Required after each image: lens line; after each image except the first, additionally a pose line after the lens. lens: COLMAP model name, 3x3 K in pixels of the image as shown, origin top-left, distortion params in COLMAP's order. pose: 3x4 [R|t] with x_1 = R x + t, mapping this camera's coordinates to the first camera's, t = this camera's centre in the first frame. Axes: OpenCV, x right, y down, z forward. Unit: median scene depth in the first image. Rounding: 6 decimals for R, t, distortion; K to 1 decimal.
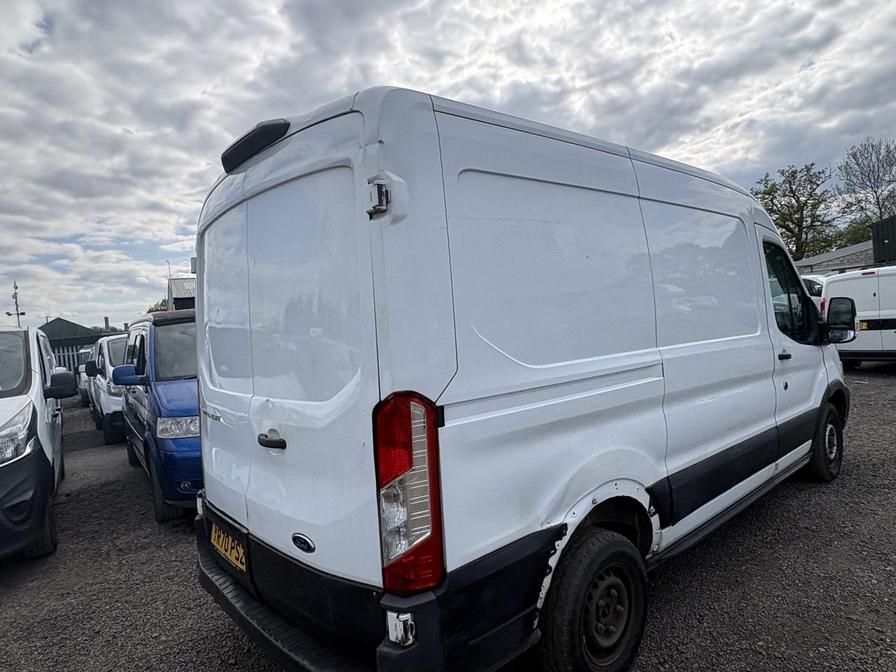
lens RADIAL K [[562.9, 0, 444.7], [0, 562.9, 321.2], [0, 0, 1]] dist [0.009420, -0.005149]
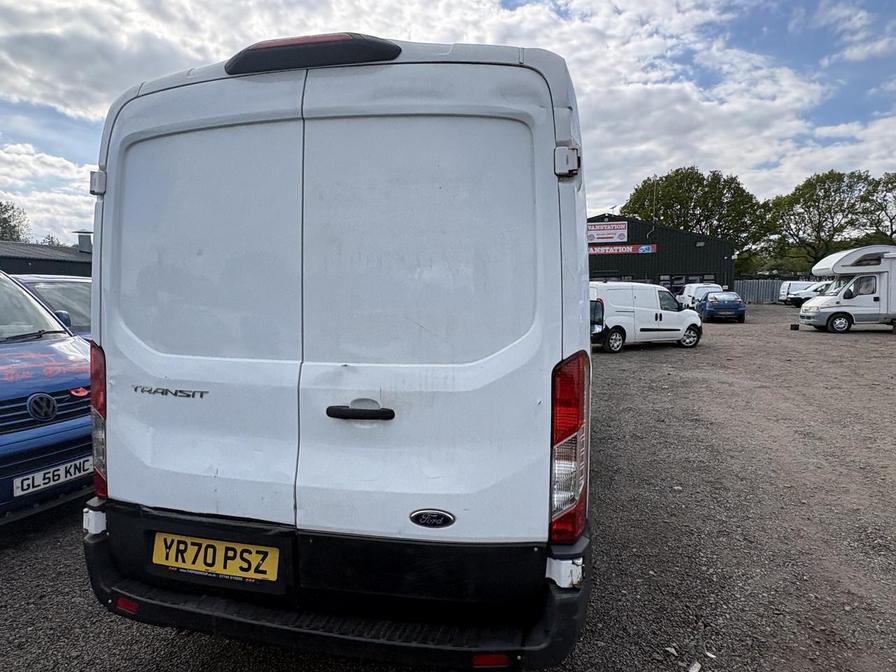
lens RADIAL K [[562.9, 0, 450.8], [0, 562.9, 325.0], [0, 0, 1]] dist [0.009420, -0.005149]
pose [[0.803759, 0.046532, 0.593132, -0.845652], [-0.057482, 0.998346, -0.000428, 0.085886], [-0.592171, -0.033750, 0.805105, 0.278436]]
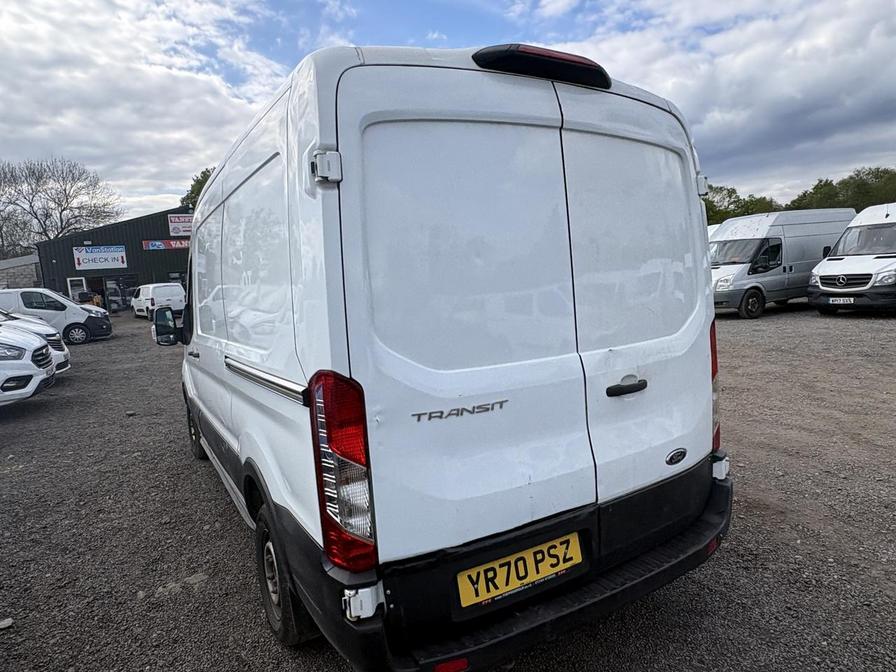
lens RADIAL K [[562.9, 0, 452.1], [0, 562.9, 316.7], [0, 0, 1]] dist [0.009420, -0.005149]
pose [[0.178555, -0.007210, 0.983904, -1.605656], [0.056683, 0.998388, -0.002971, 0.084496], [-0.982296, 0.056301, 0.178676, 1.329480]]
